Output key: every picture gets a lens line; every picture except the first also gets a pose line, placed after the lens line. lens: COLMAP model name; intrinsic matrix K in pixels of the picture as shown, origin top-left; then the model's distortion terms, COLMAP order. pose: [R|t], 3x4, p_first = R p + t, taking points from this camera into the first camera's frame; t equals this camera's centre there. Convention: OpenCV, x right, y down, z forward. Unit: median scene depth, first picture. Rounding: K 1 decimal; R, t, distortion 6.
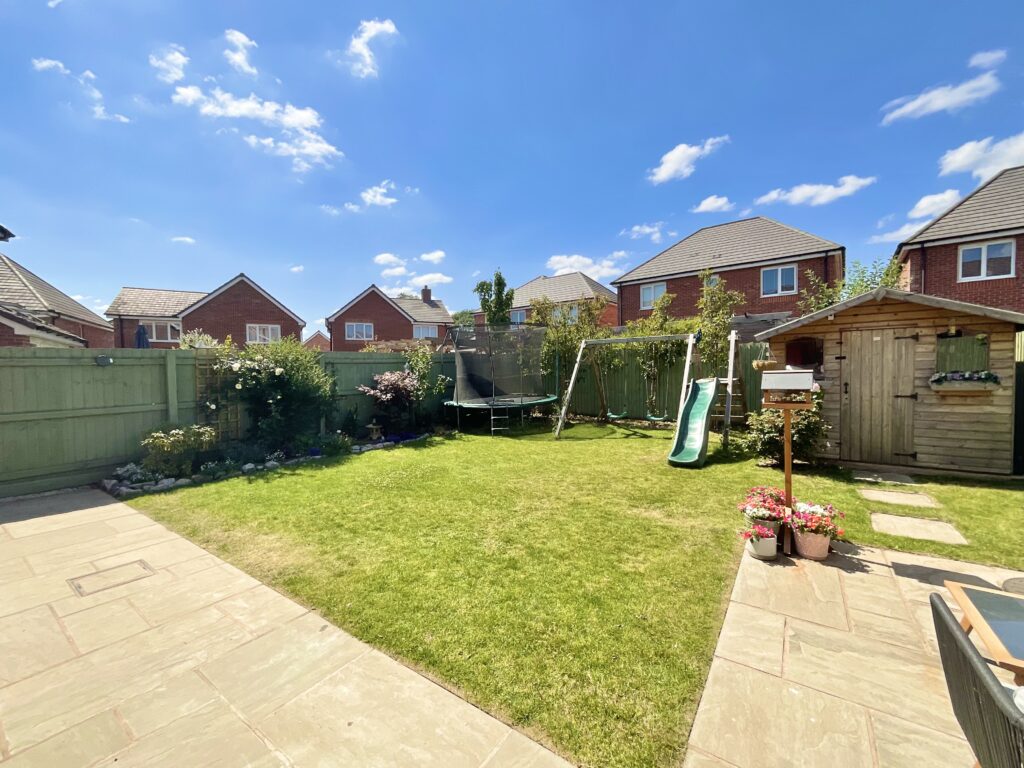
lens RADIAL K [[417.3, 0, 512.7], [0, 417.3, 385.3], [0, 0, 1]] dist [-0.000867, -0.000117]
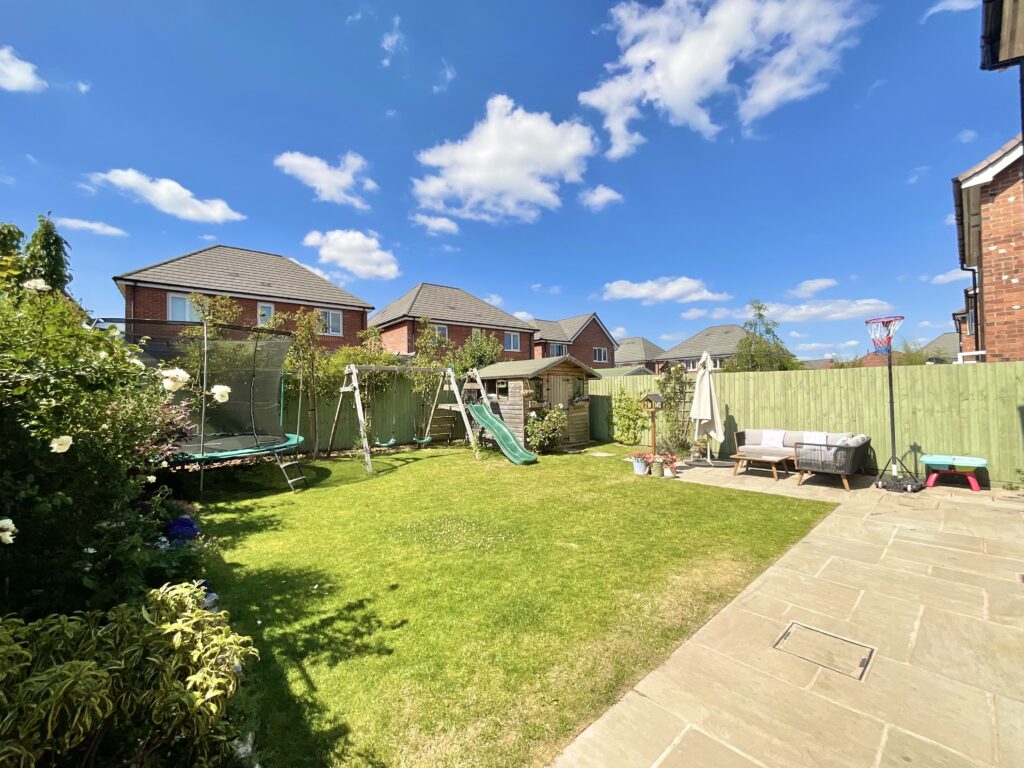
lens RADIAL K [[417.3, 0, 512.7], [0, 417.3, 385.3], [0, 0, 1]] dist [-0.000867, -0.000117]
pose [[0.228685, 0.031144, 0.973002, -1.103411], [0.047952, 0.997914, -0.043212, -0.014505], [-0.972319, 0.056539, 0.226715, 0.803132]]
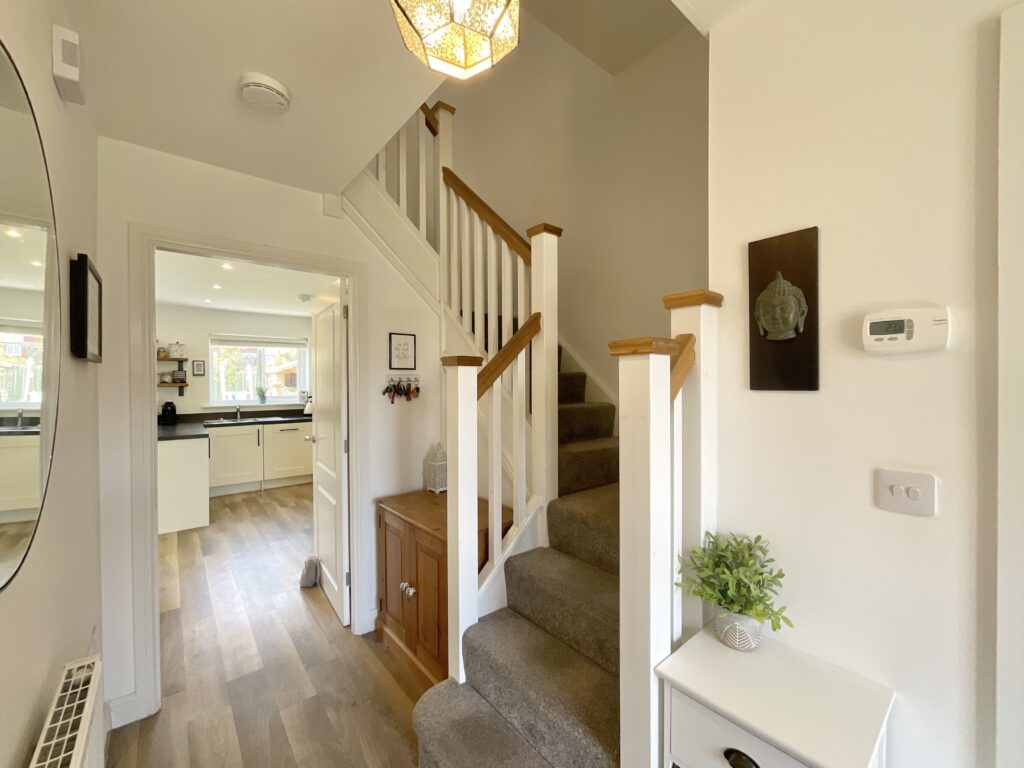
lens RADIAL K [[410.3, 0, 508.1], [0, 410.3, 386.4], [0, 0, 1]] dist [-0.000370, 0.000017]
pose [[0.269077, 0.006019, 0.963100, -1.277771], [0.032403, 0.999358, -0.015299, 0.037528], [-0.962573, 0.035323, 0.268709, -0.832115]]
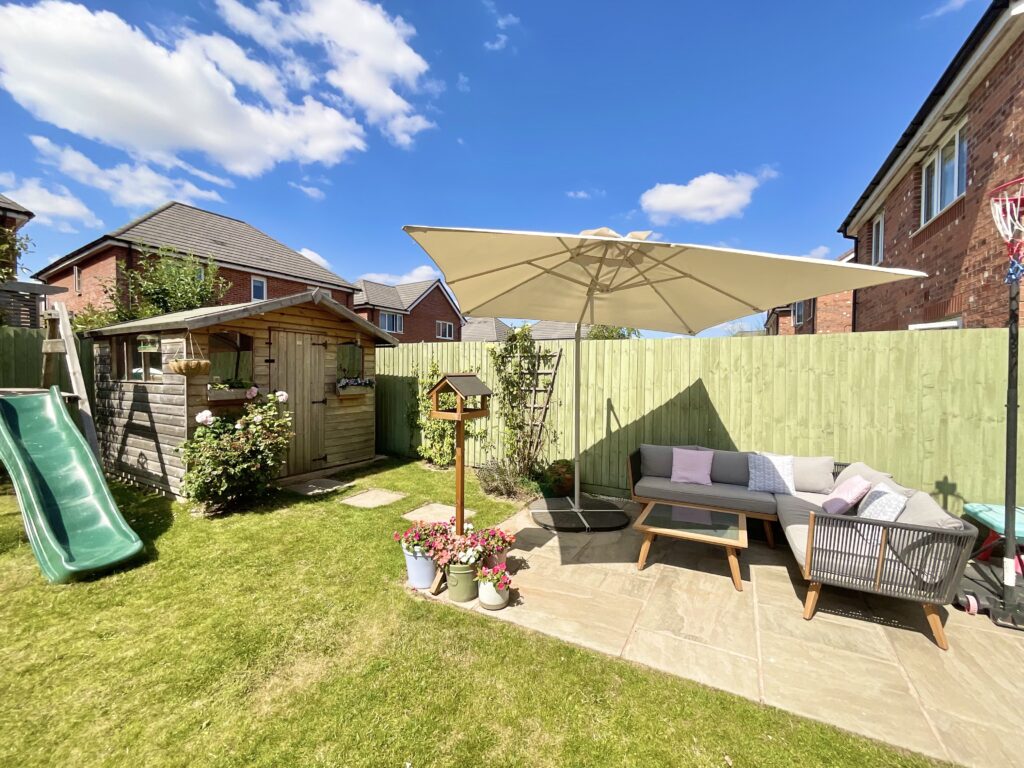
lens RADIAL K [[417.3, 0, 512.7], [0, 417.3, 385.3], [0, 0, 1]] dist [-0.000867, -0.000117]
pose [[-0.105650, -0.007616, 0.994374, -0.127325], [0.030008, 0.999491, 0.010844, -0.011155], [-0.993951, 0.030985, -0.105367, 0.649131]]
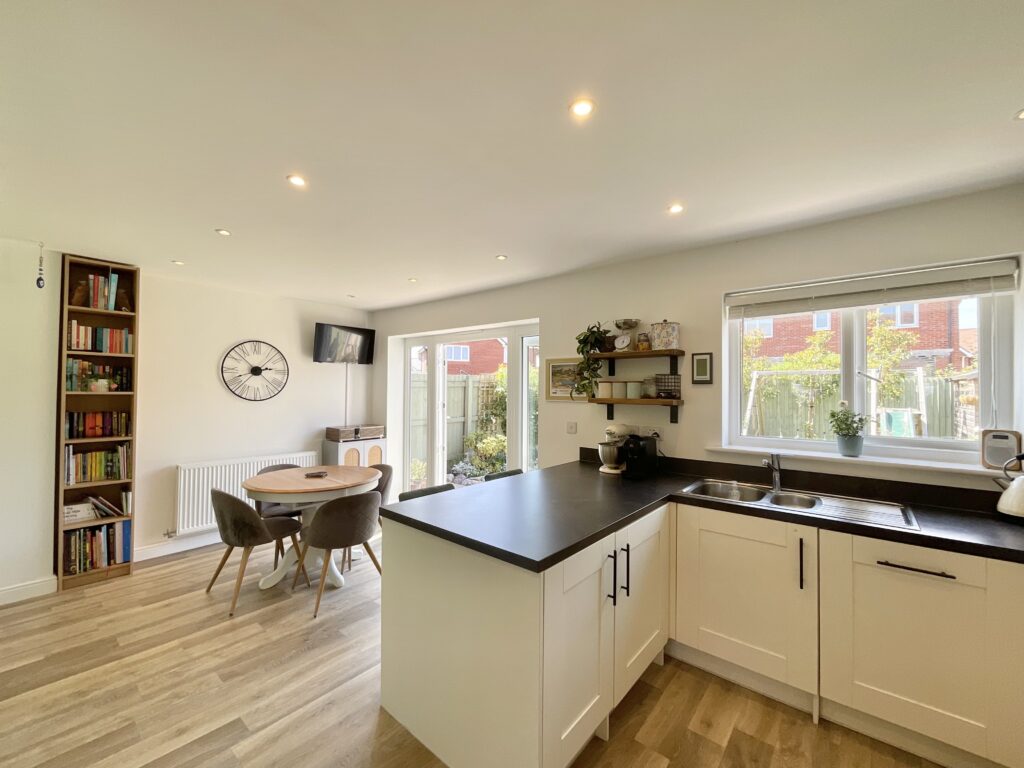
lens RADIAL K [[417.3, 0, 512.7], [0, 417.3, 385.3], [0, 0, 1]] dist [-0.000867, -0.000117]
pose [[0.995999, 0.022952, -0.086361, -0.686527], [-0.026995, 0.998579, -0.045945, 0.001431], [0.085184, 0.048092, 0.995204, -0.341843]]
